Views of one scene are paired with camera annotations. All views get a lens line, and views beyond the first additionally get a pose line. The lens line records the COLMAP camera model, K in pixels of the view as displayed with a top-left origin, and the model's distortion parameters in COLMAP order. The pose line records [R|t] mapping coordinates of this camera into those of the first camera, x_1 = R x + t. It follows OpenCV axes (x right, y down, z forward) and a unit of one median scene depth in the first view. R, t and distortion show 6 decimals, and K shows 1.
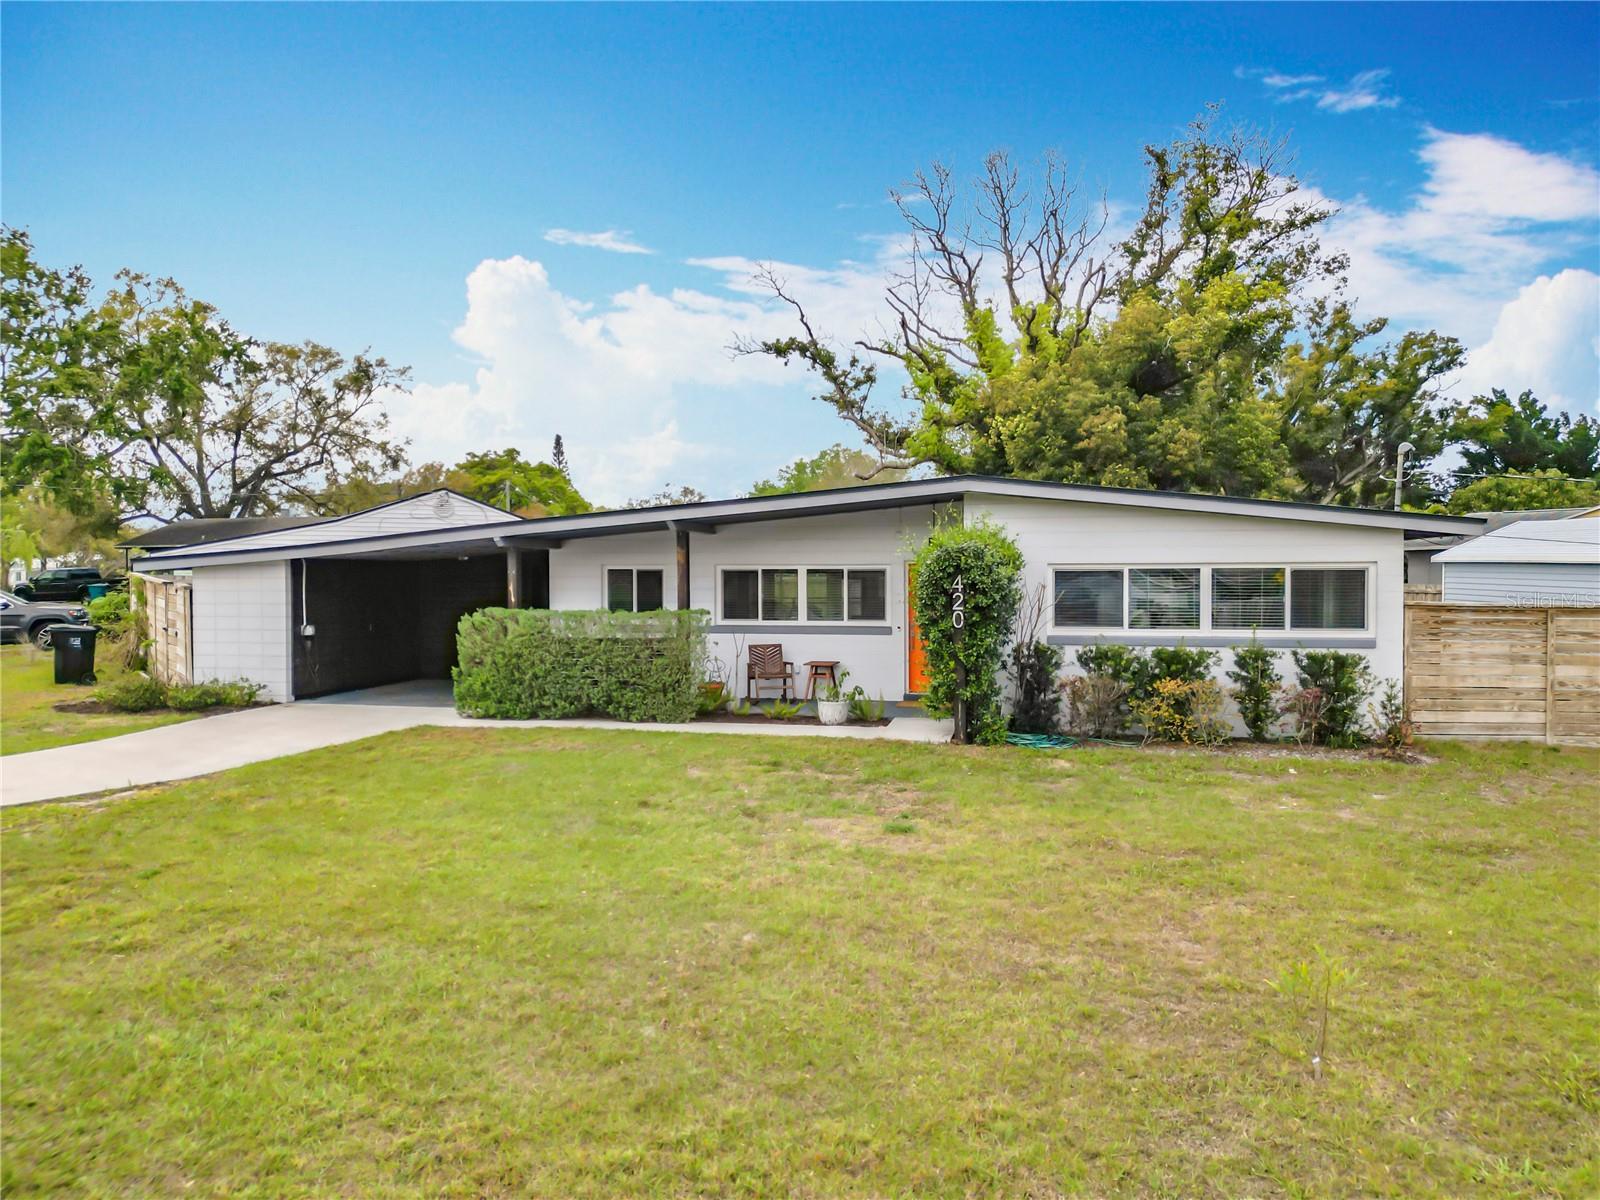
lens RADIAL K [[1122.5, 0, 800.0], [0, 1122.5, 600.0], [0, 0, 1]] dist [0.072829, -0.080960]
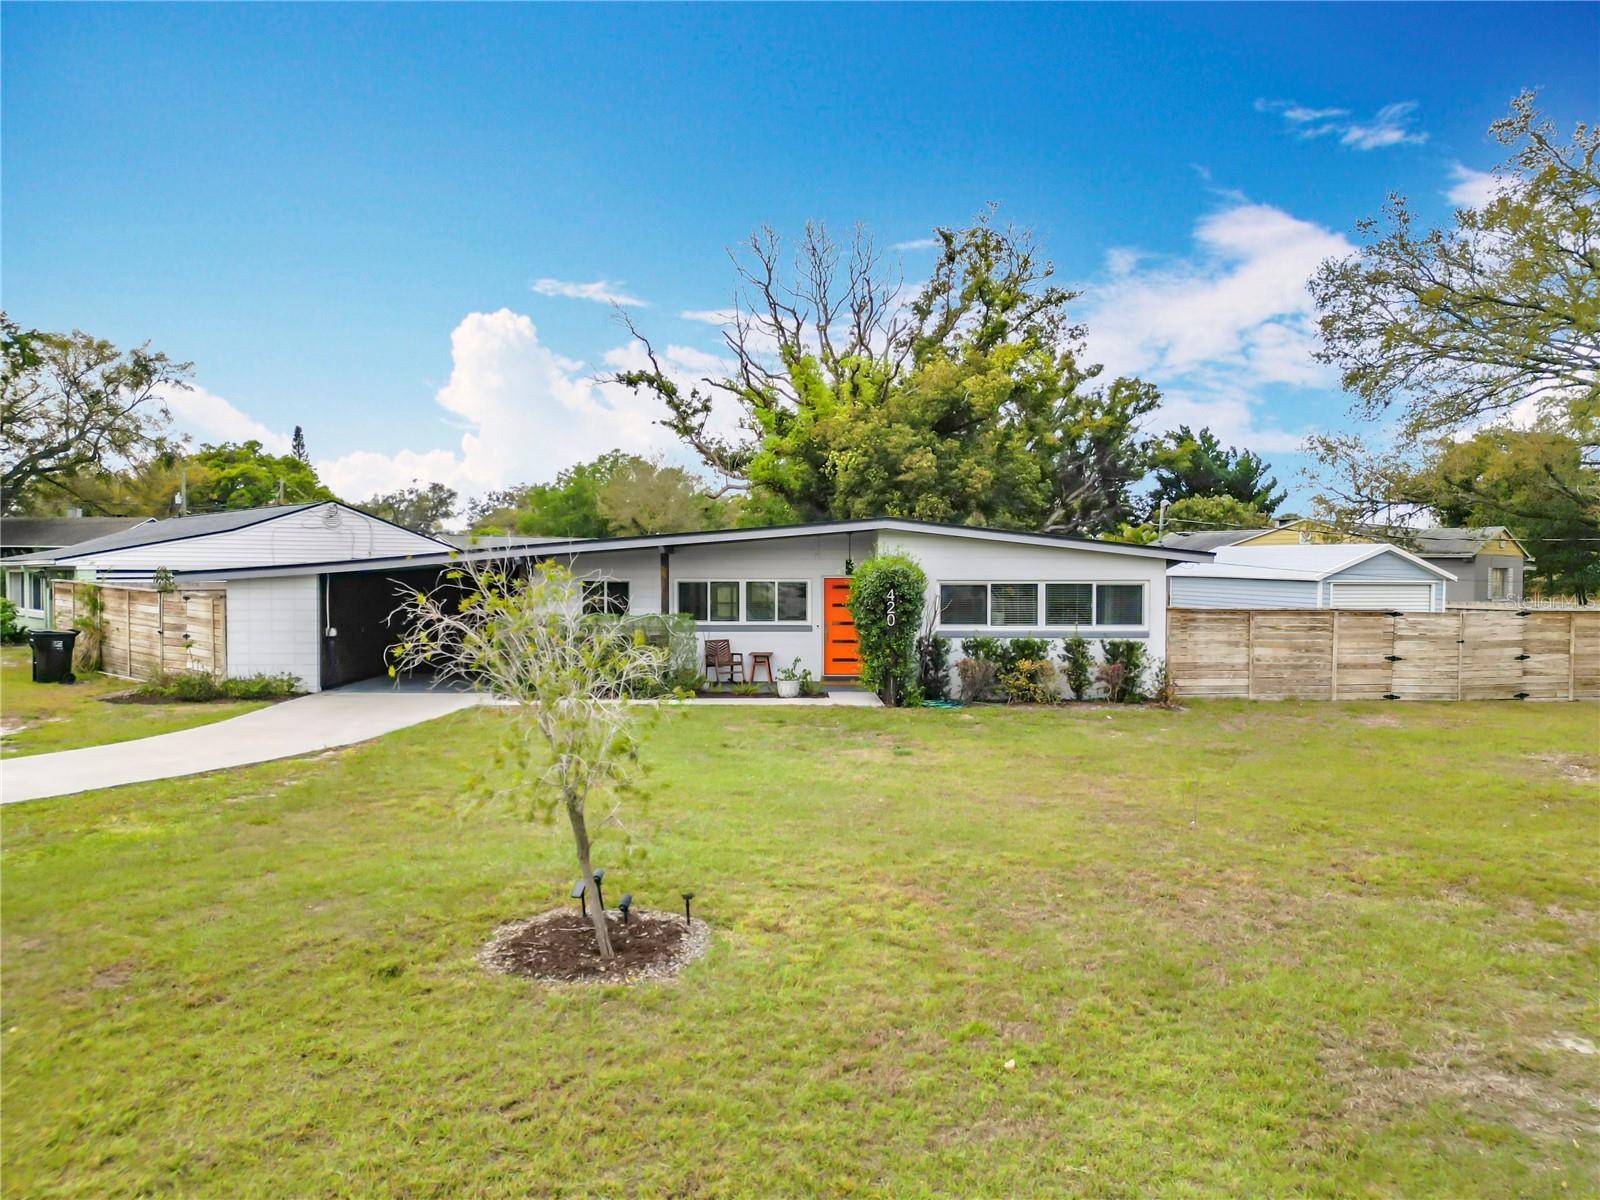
lens RADIAL K [[1122.5, 0, 800.0], [0, 1122.5, 600.0], [0, 0, 1]] dist [0.072829, -0.080960]
pose [[0.973035, -0.001520, 0.230651, -0.236032], [0.001229, 0.999998, 0.001403, -0.008123], [-0.230653, -0.001082, 0.973035, -0.284661]]
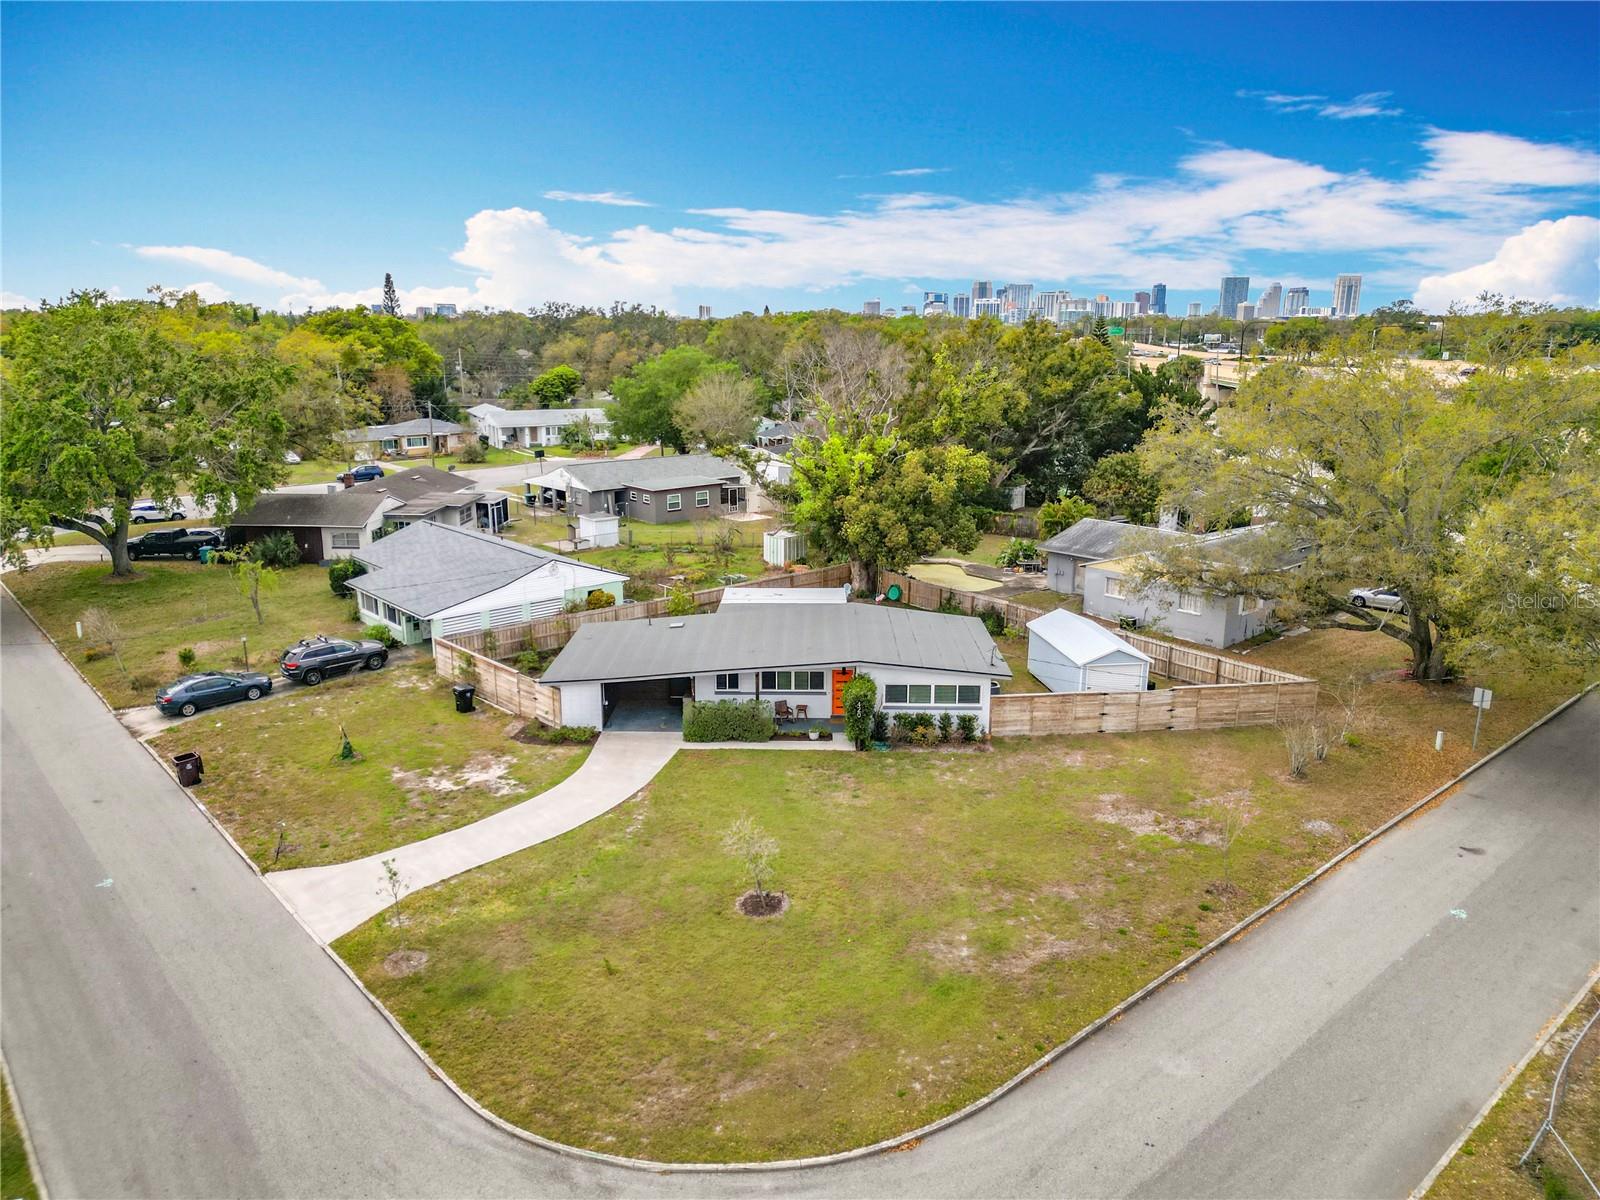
lens RADIAL K [[1122.5, 0, 800.0], [0, 1122.5, 600.0], [0, 0, 1]] dist [0.072829, -0.080960]
pose [[0.981121, -0.042751, 0.188608, -0.487315], [0.000332, 0.975632, 0.219413, -0.795815], [-0.193392, -0.215208, 0.957228, -1.561532]]
